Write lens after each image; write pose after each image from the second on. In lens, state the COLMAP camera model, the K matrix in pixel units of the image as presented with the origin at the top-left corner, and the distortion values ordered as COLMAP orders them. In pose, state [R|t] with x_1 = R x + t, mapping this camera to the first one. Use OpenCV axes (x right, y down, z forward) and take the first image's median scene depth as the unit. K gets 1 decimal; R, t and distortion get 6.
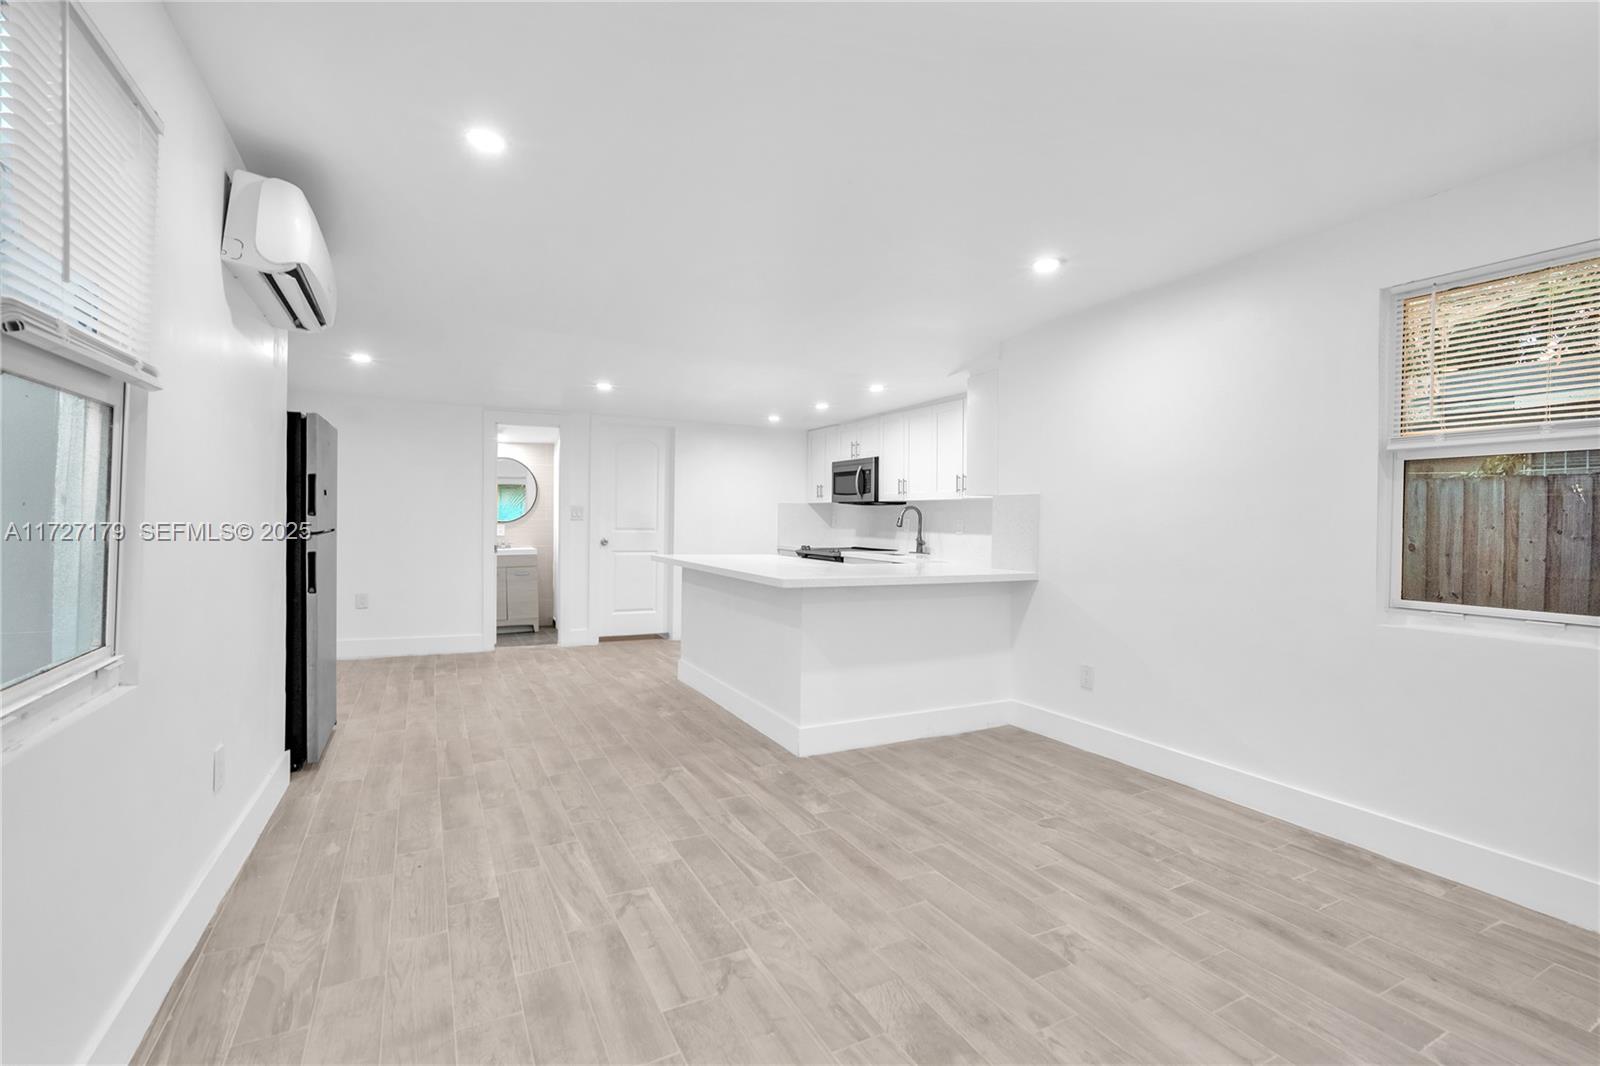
lens RADIAL K [[699.8, 0, 801.3], [0, 699.8, 532.6], [0, 0, 1]] dist [0.002160, 0.000504]
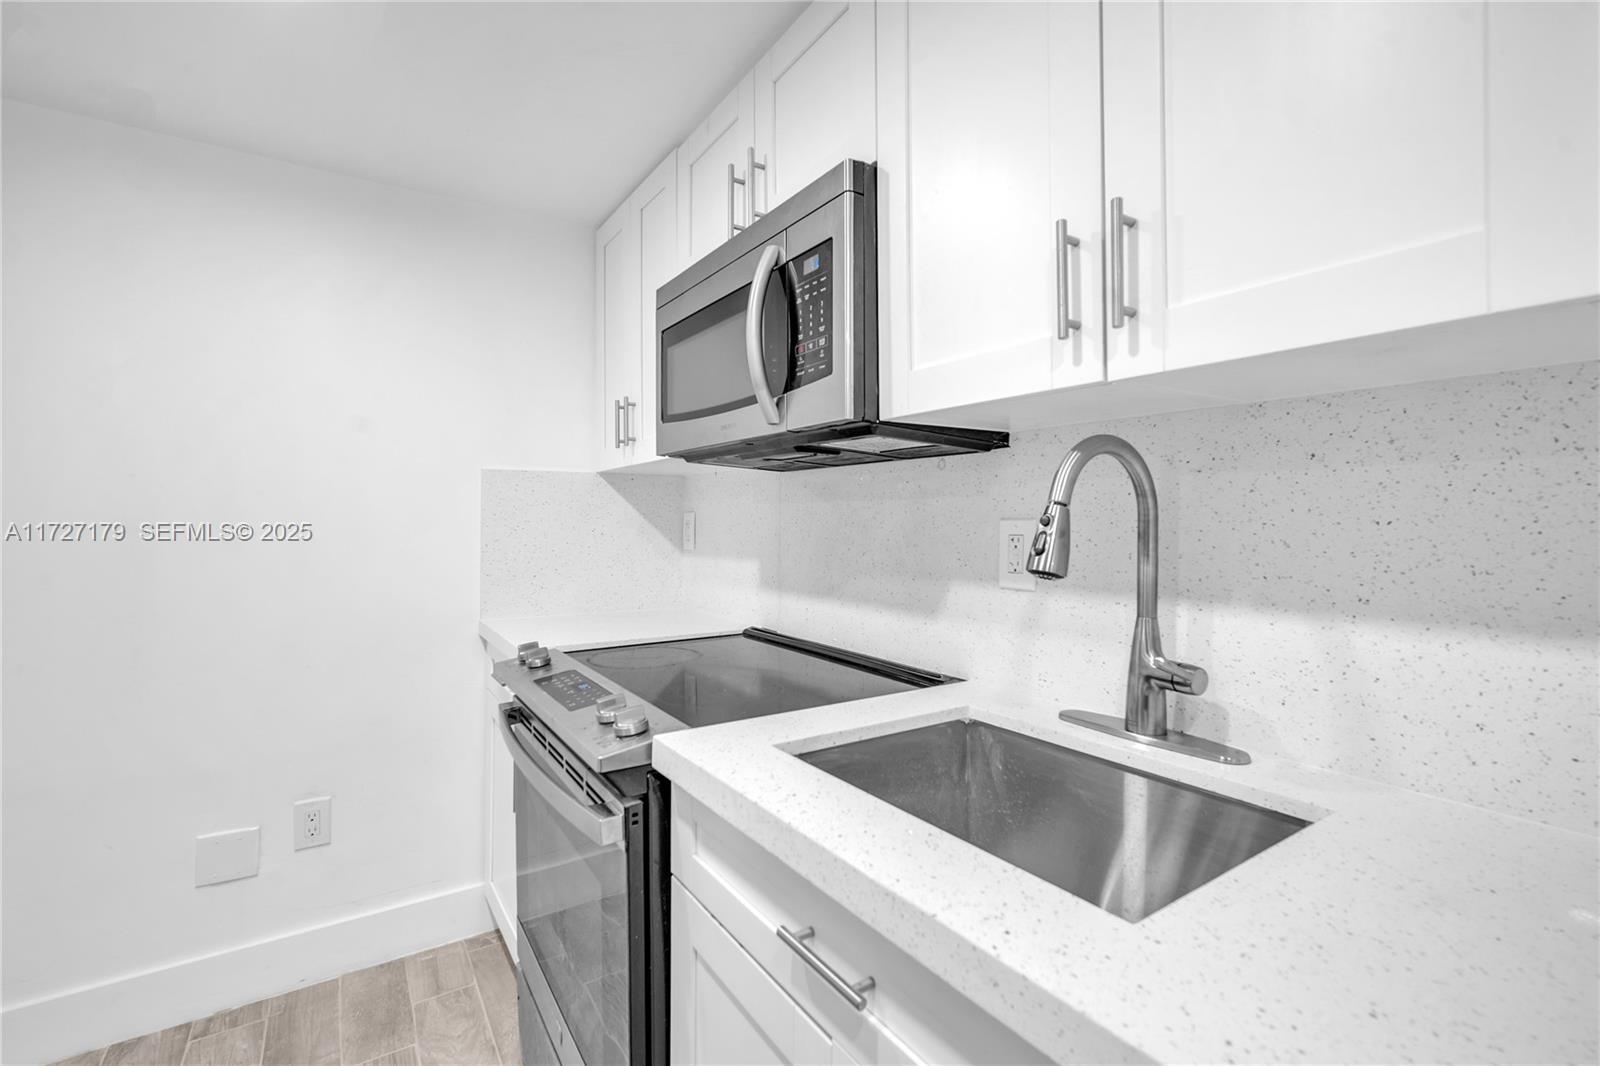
lens RADIAL K [[699.8, 0, 805.1], [0, 699.8, 516.5], [0, 0, 1]] dist [0.002160, 0.000504]
pose [[0.992466, -0.010908, 0.122033, 0.068771], [0.014313, 0.999531, -0.027059, -0.016583], [-0.121681, 0.028602, 0.992157, 0.805462]]
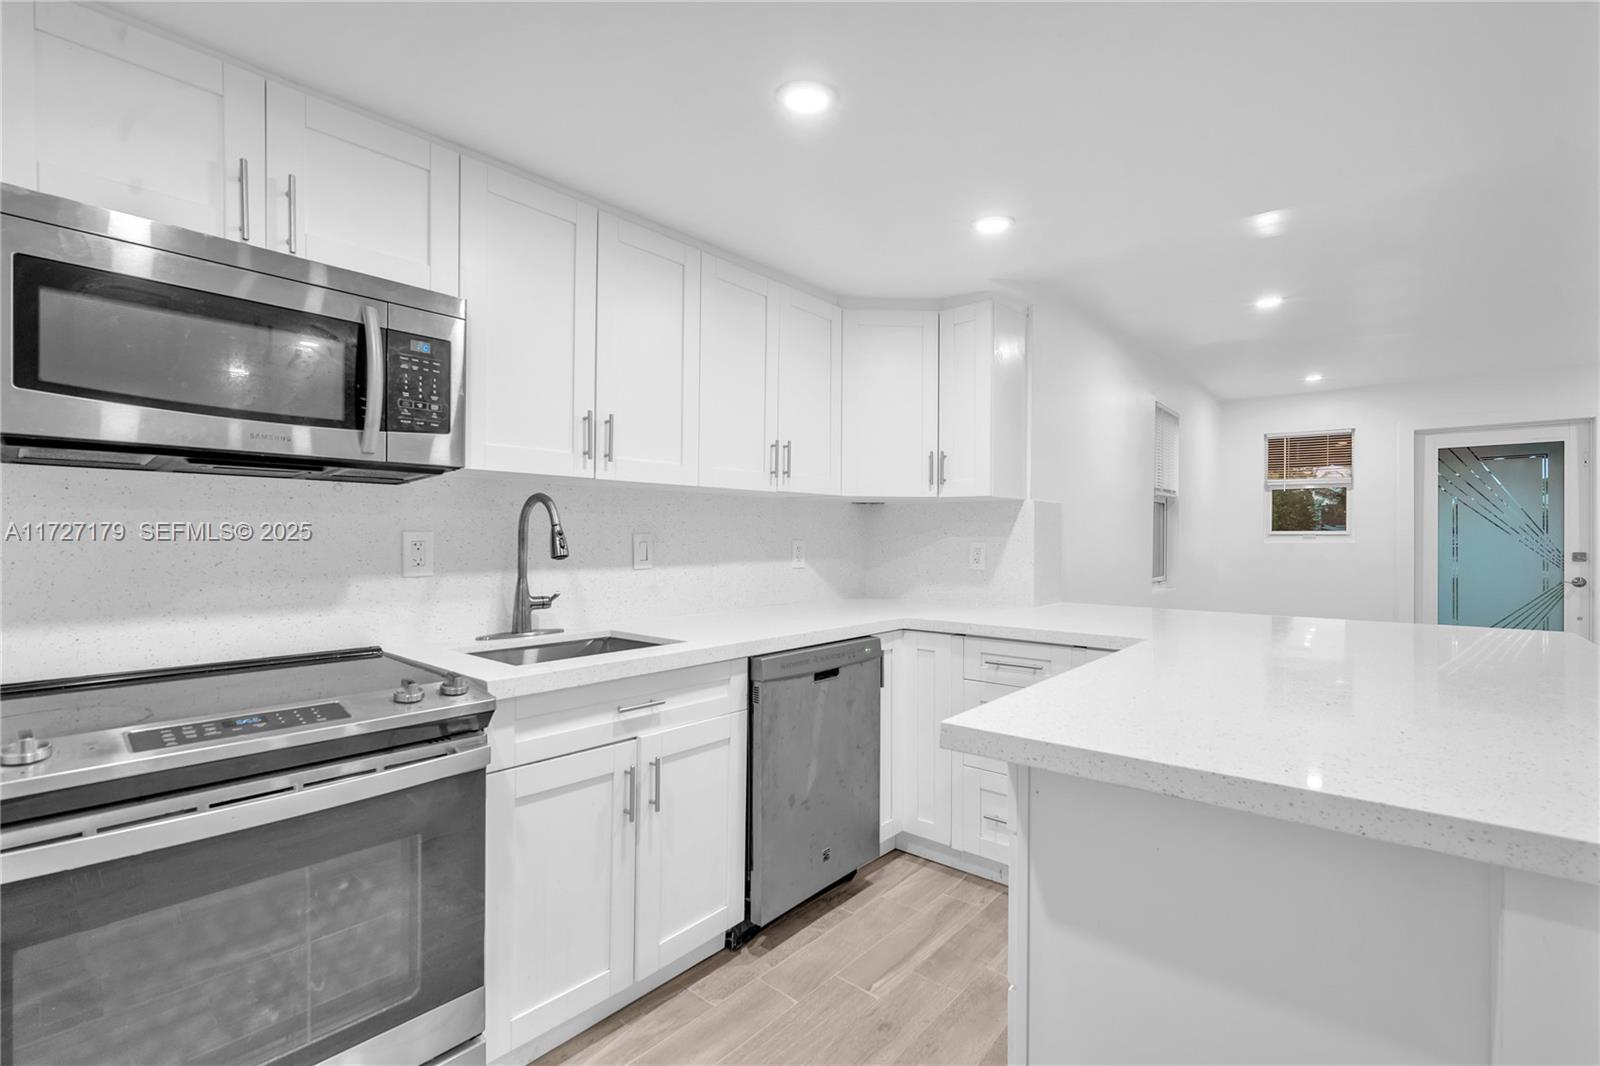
lens RADIAL K [[699.8, 0, 788.7], [0, 699.8, 539.0], [0, 0, 1]] dist [0.002160, 0.000504]
pose [[-0.343626, -0.014581, 0.938993, -0.180643], [0.015851, 0.999647, 0.021323, -0.020740], [-0.938973, 0.022211, -0.343274, 0.942103]]
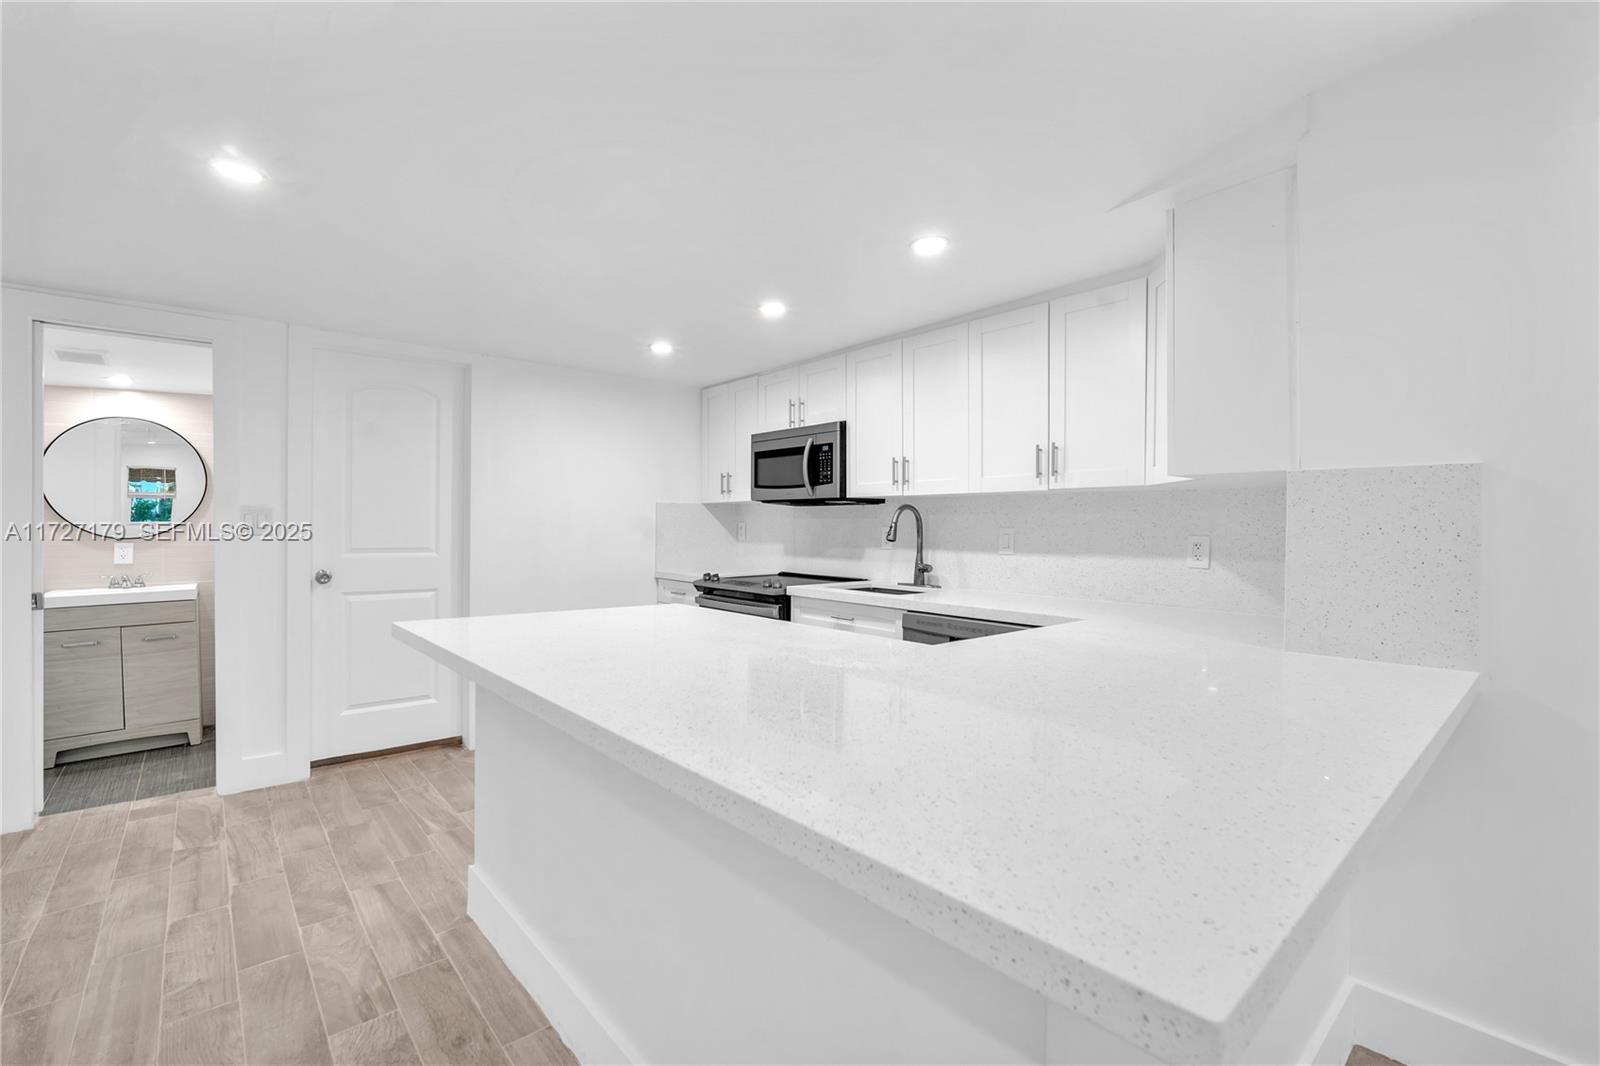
lens RADIAL K [[699.8, 0, 798.8], [0, 699.8, 521.5], [0, 0, 1]] dist [0.002160, 0.000504]
pose [[0.970198, -0.006496, 0.242226, -0.067478], [0.012460, 0.999656, -0.023099, -0.011658], [-0.241992, 0.025429, 0.969945, 0.429796]]
